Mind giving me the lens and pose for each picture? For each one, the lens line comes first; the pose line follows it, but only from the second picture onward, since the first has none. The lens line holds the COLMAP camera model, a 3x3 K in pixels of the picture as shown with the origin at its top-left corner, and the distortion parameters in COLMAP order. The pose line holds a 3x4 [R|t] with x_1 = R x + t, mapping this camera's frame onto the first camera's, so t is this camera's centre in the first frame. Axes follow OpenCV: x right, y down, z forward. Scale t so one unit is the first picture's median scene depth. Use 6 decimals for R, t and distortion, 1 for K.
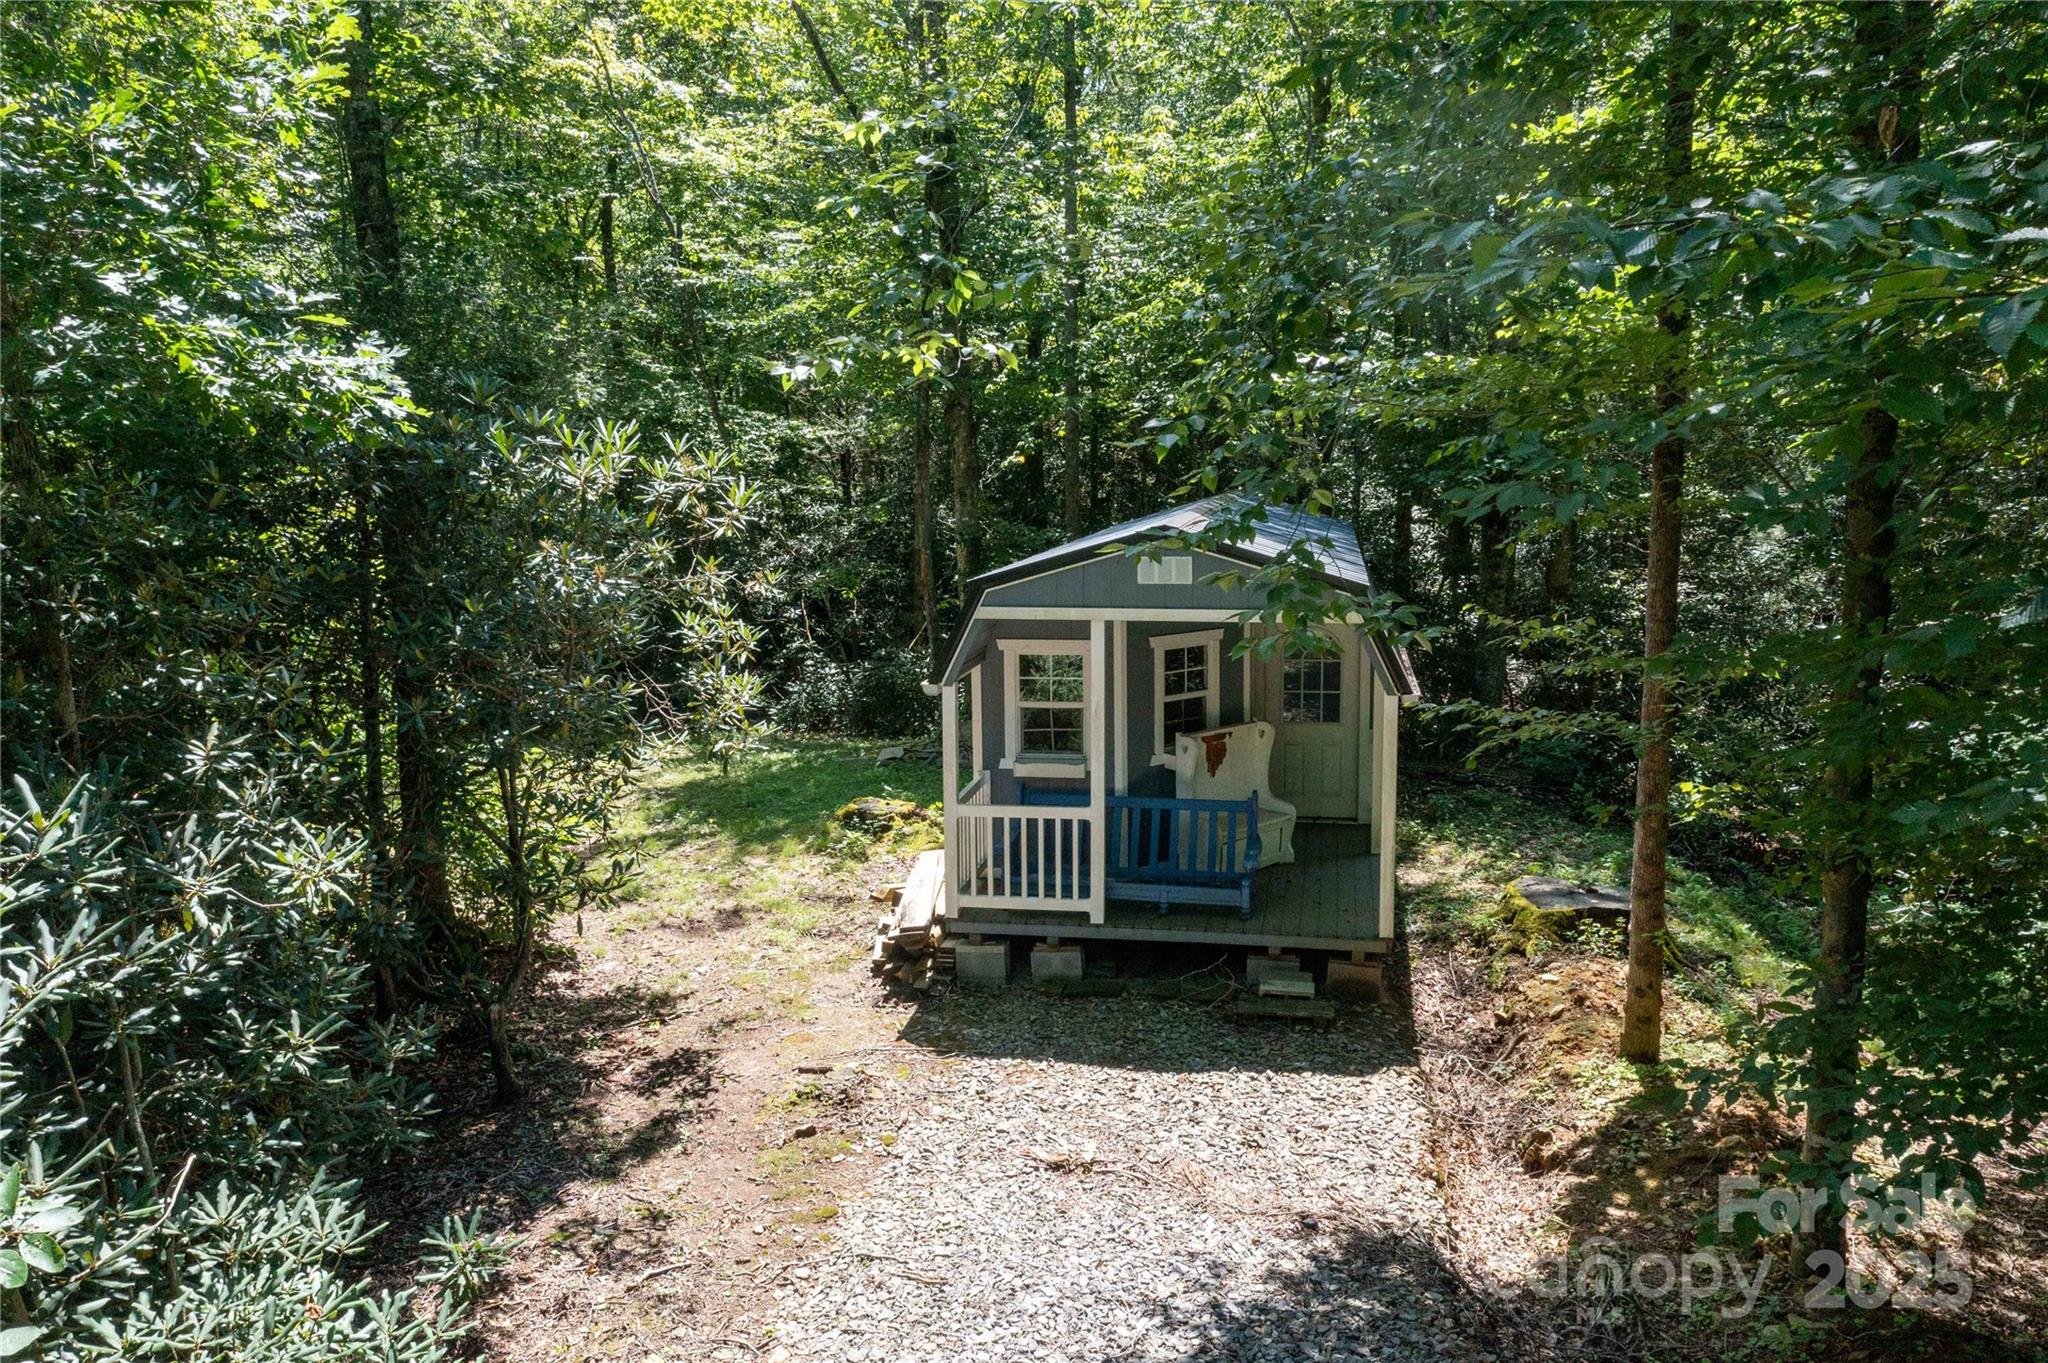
lens RADIAL K [[1608.0, 0, 1027.6], [0, 1608.0, 731.9], [0, 0, 1]] dist [-0.011932, -0.001481]
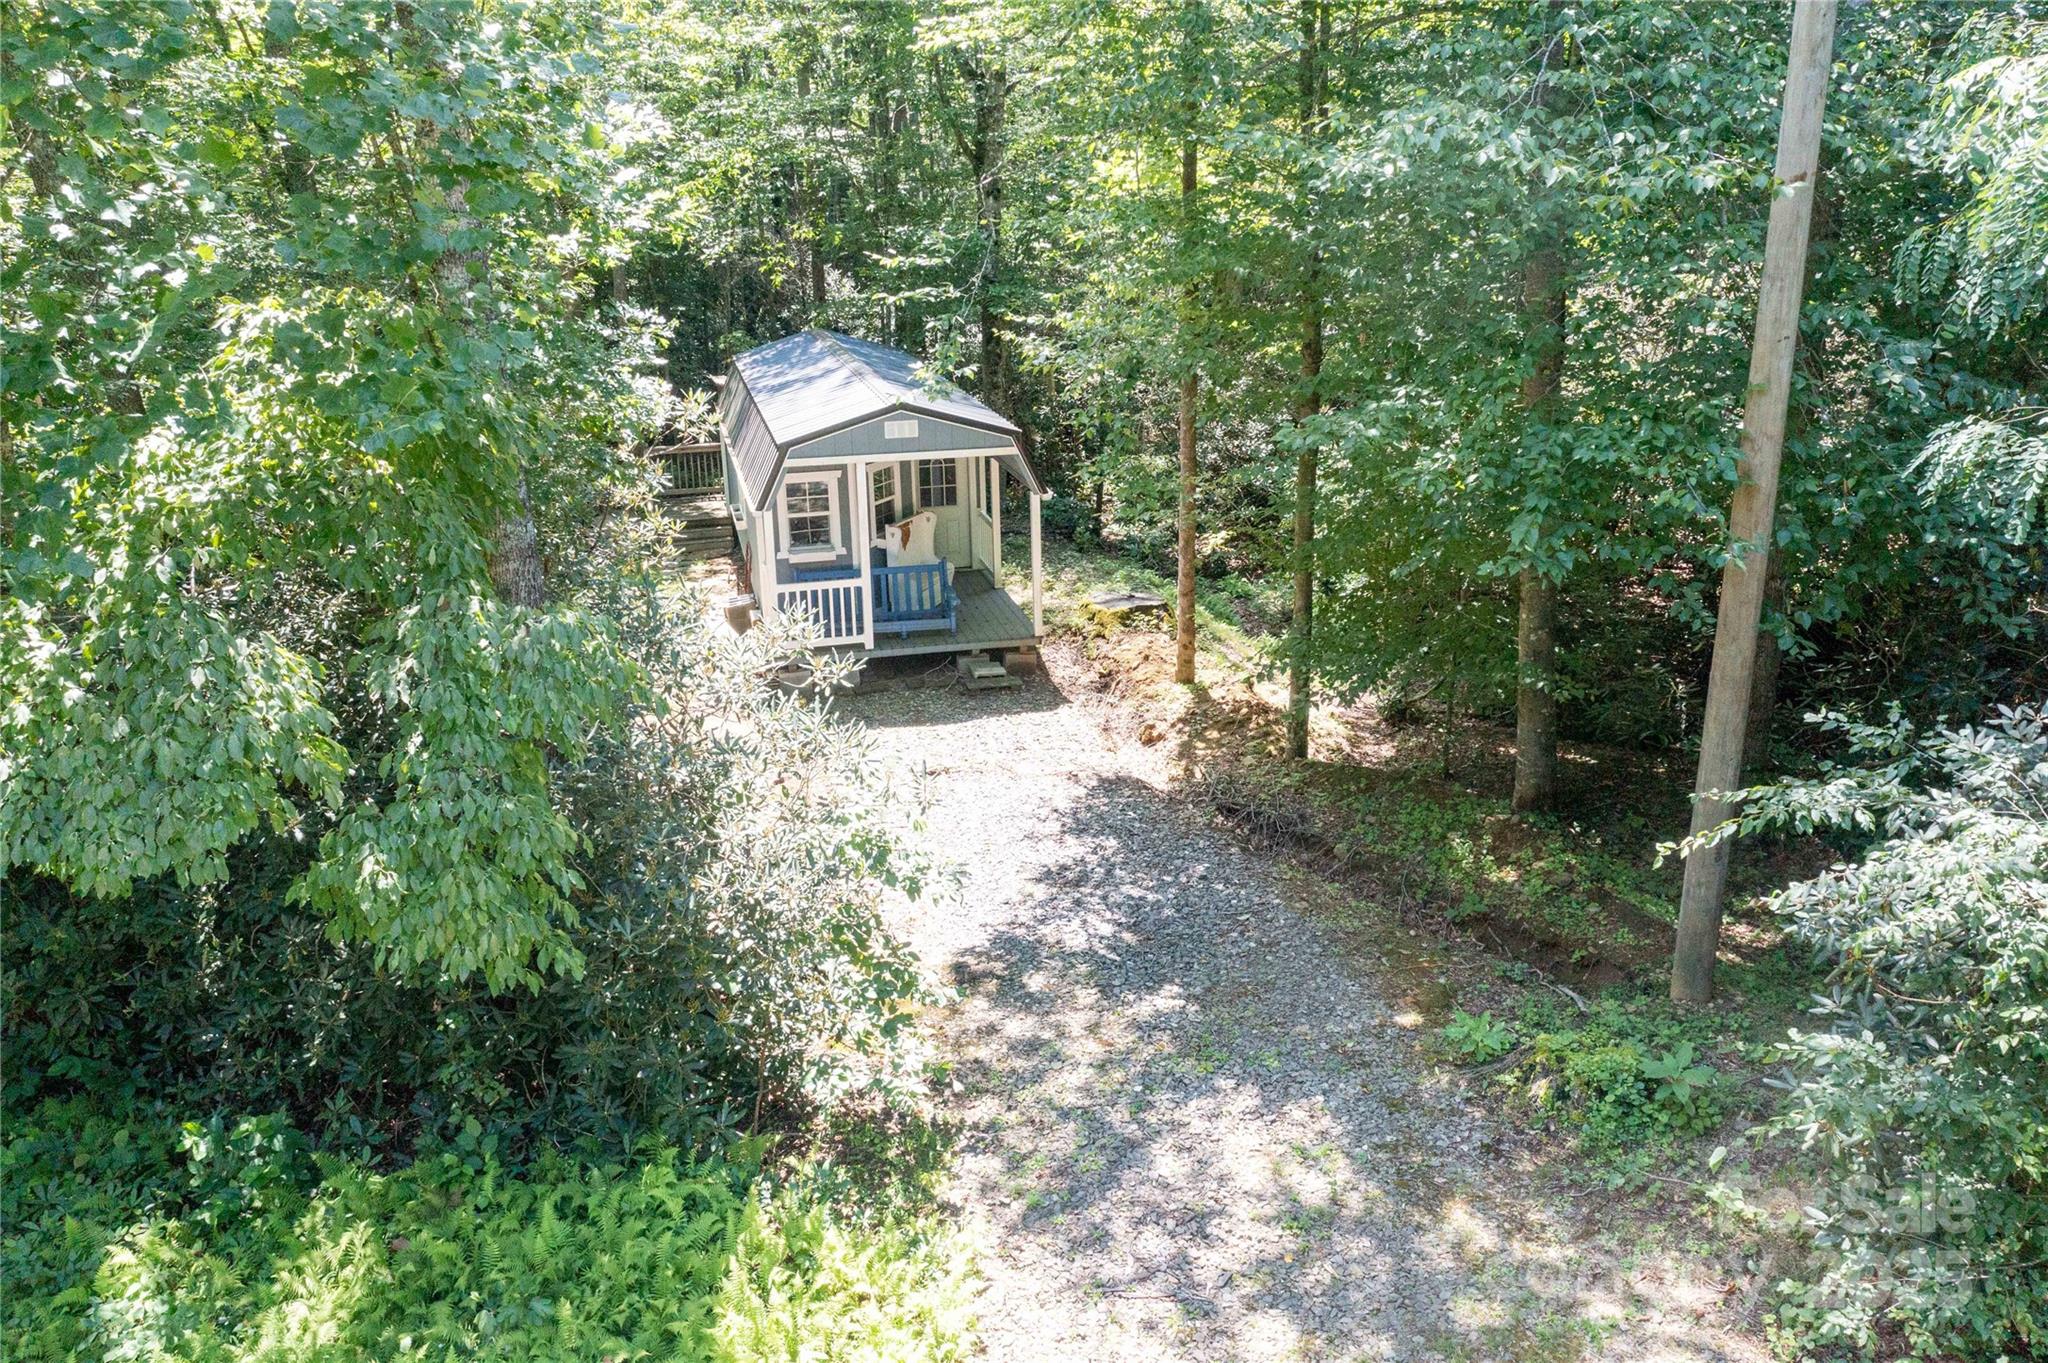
lens RADIAL K [[1669.9, 0, 1024.0], [0, 1669.9, 681.5], [0, 0, 1]] dist [-0.001174, 0.003831]
pose [[0.914080, -0.128385, 0.384674, -0.477274], [0.077123, 0.986287, 0.145911, -0.084572], [-0.398132, -0.103707, 0.911447, -0.618293]]
